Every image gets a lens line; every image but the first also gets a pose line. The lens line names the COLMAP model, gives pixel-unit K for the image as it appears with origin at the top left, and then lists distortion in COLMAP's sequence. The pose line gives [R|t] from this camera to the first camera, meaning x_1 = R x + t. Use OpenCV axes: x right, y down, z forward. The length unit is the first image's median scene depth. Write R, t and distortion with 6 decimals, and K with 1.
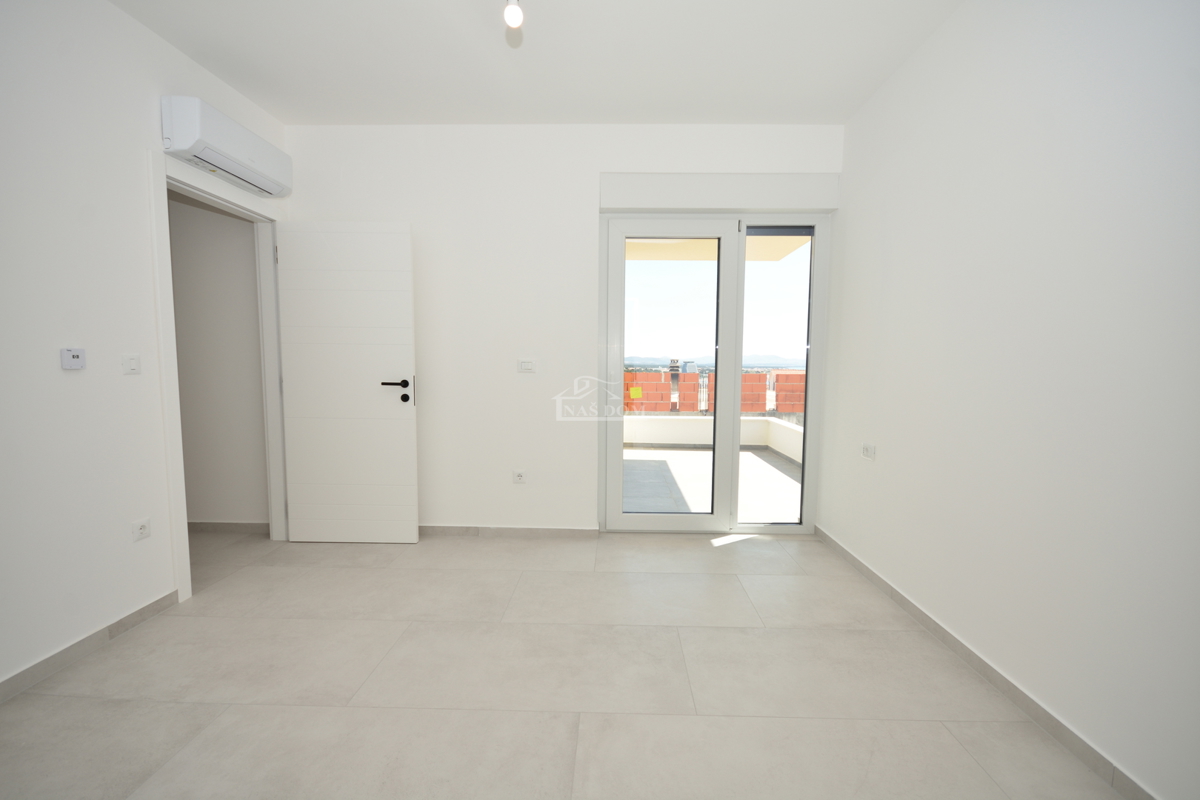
lens RADIAL K [[507.7, 0, 606.9], [0, 507.7, 405.1], [0, 0, 1]] dist [0.000535, 0.000055]
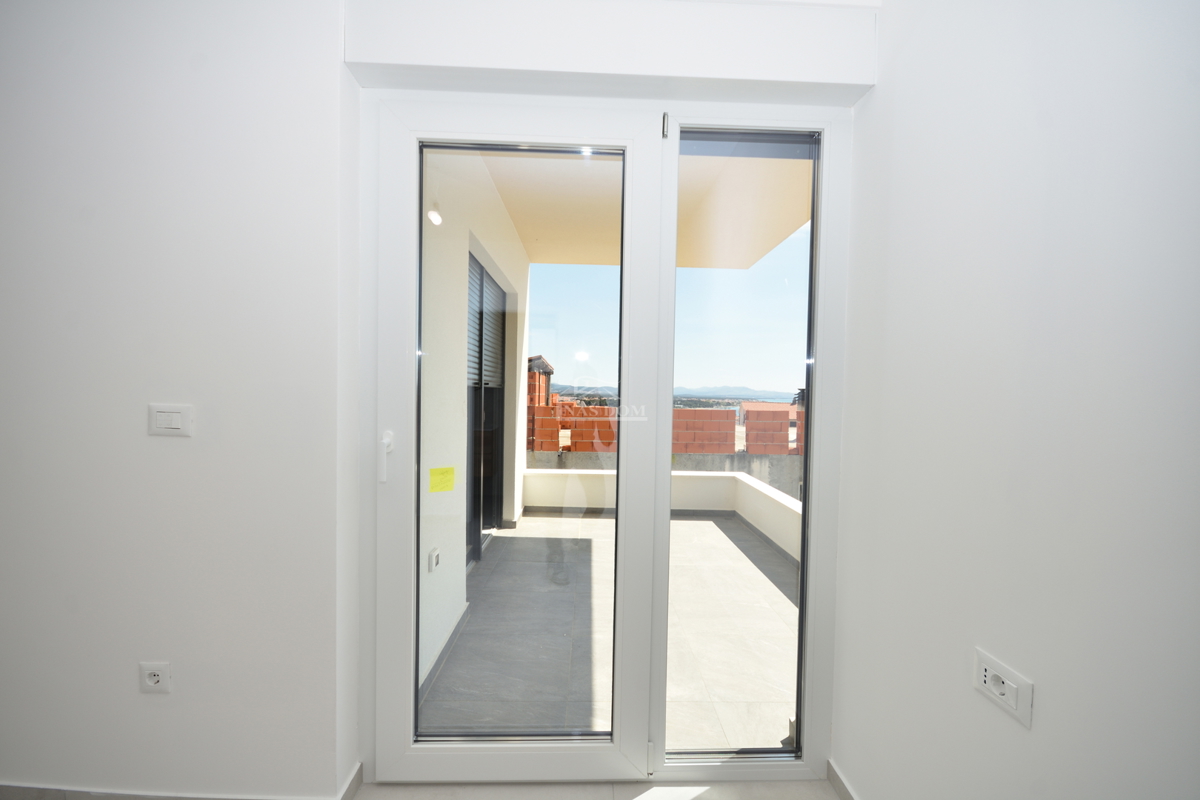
lens RADIAL K [[507.7, 0, 606.9], [0, 507.7, 405.1], [0, 0, 1]] dist [0.000535, 0.000055]
pose [[0.998518, 0.011939, 0.053089, 0.087741], [-0.008846, 0.998271, -0.058110, -0.032263], [-0.053691, 0.057554, 0.996898, 0.259943]]
